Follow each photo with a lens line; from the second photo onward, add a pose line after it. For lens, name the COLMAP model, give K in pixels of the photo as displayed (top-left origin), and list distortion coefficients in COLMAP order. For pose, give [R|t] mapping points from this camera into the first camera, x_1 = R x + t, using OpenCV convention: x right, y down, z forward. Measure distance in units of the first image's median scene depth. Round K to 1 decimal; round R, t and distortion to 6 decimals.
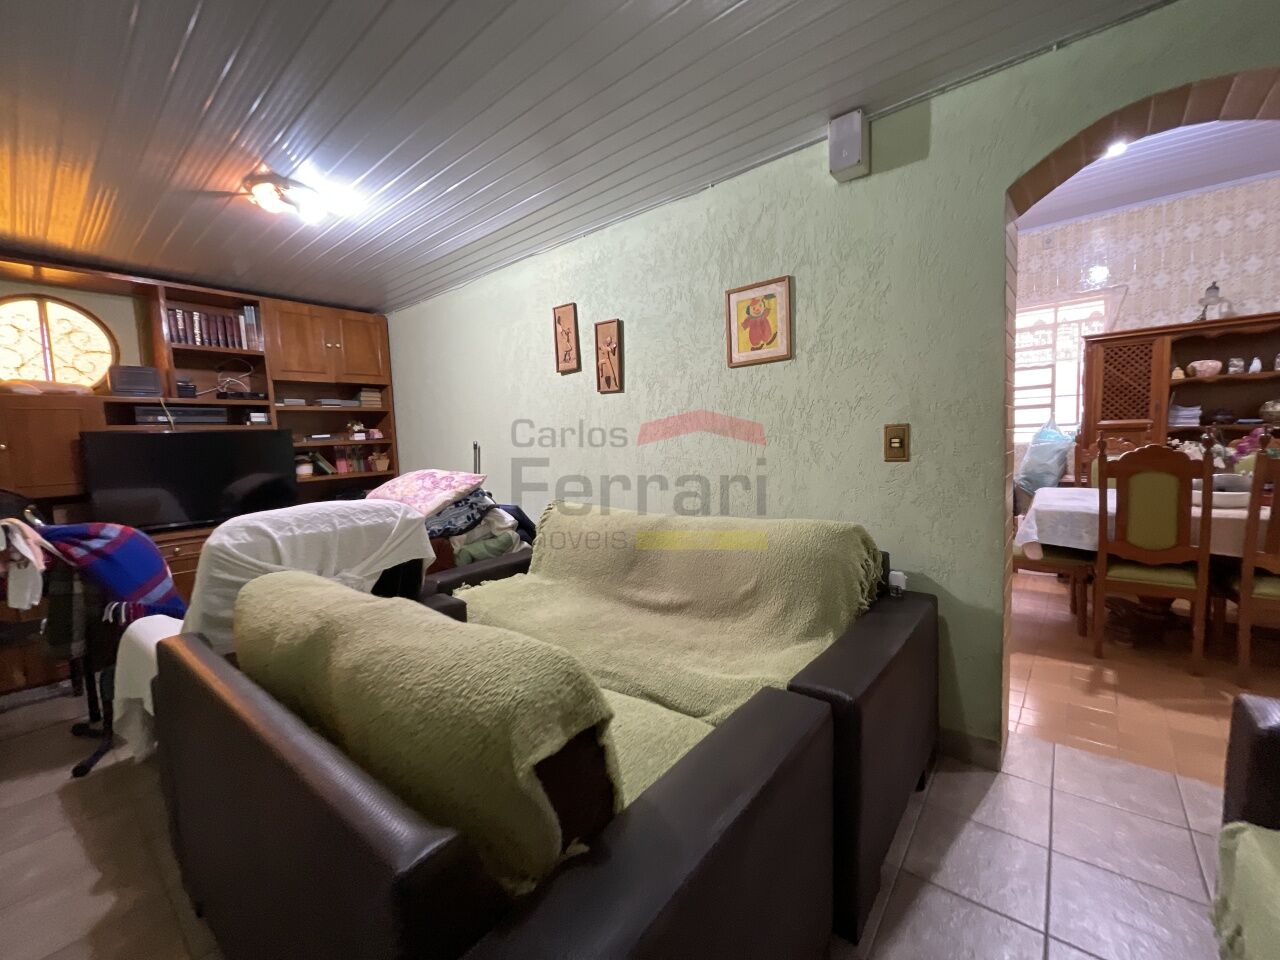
lens RADIAL K [[518.1, 0, 633.2], [0, 518.1, 484.1], [0, 0, 1]] dist [-0.006274, 0.001925]
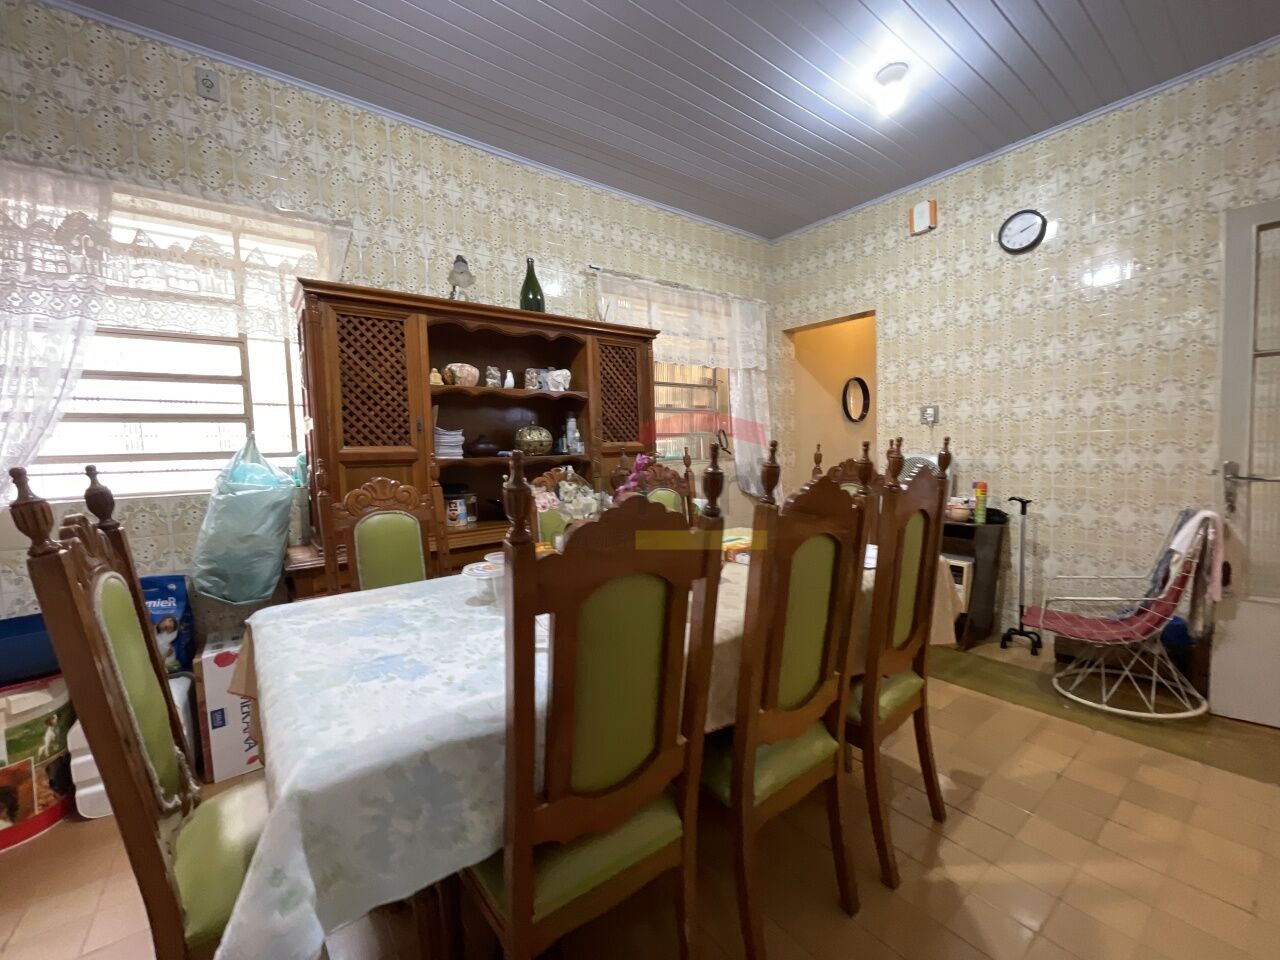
lens RADIAL K [[518.1, 0, 641.8], [0, 518.1, 483.1], [0, 0, 1]] dist [-0.006274, 0.001925]
pose [[0.210247, -0.027672, 0.977257, 0.445310], [0.105532, 0.994401, 0.005453, -0.055454], [-0.971936, 0.101985, 0.211990, 0.591845]]
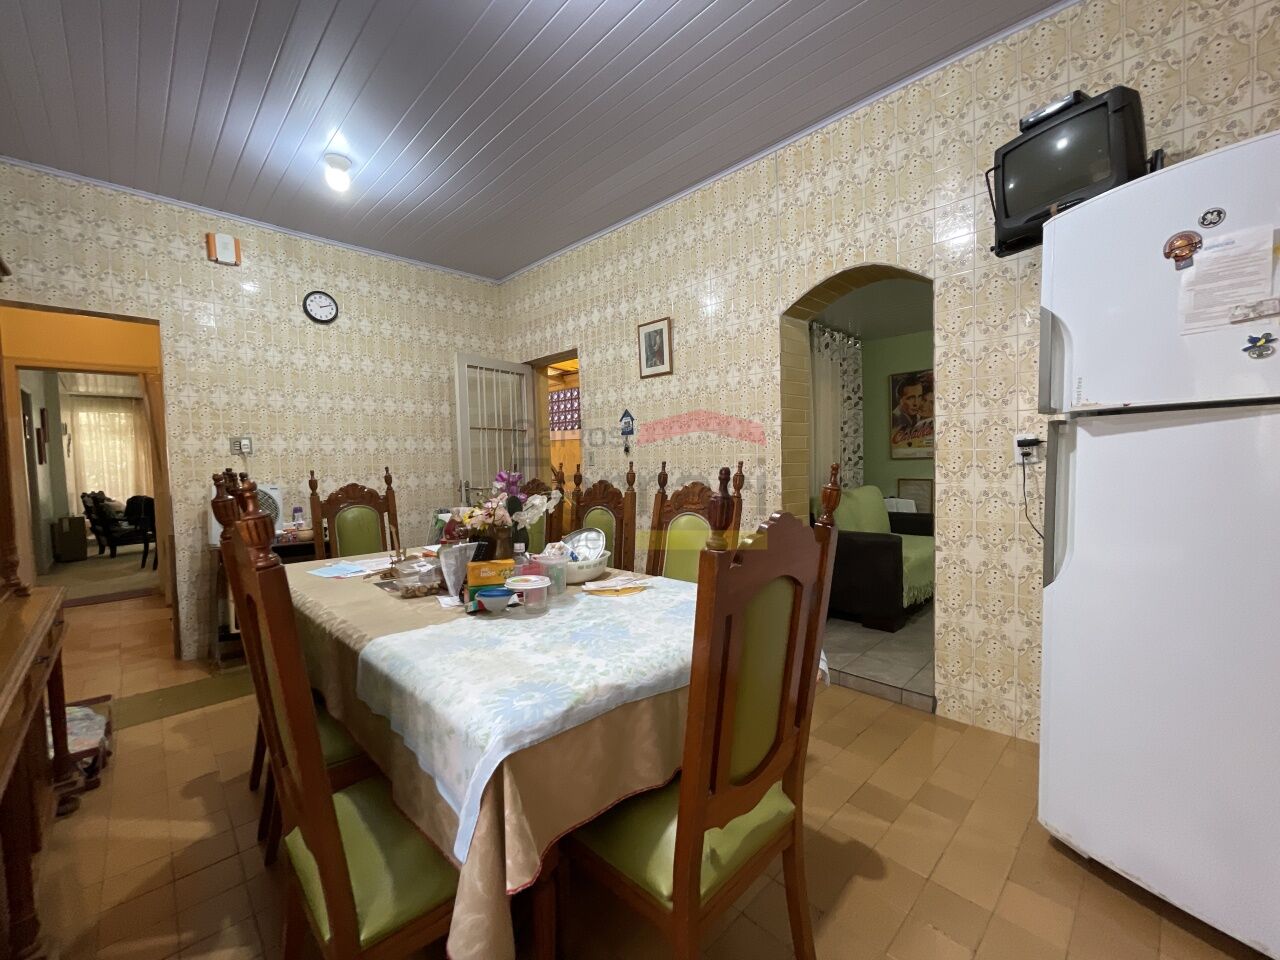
lens RADIAL K [[518.1, 0, 640.0], [0, 518.1, 482.9], [0, 0, 1]] dist [-0.006274, 0.001925]
pose [[-0.994054, 0.063440, 0.088499, 0.631610], [0.074473, 0.989034, 0.127536, -0.106683], [-0.079438, 0.133368, -0.987878, 1.057119]]
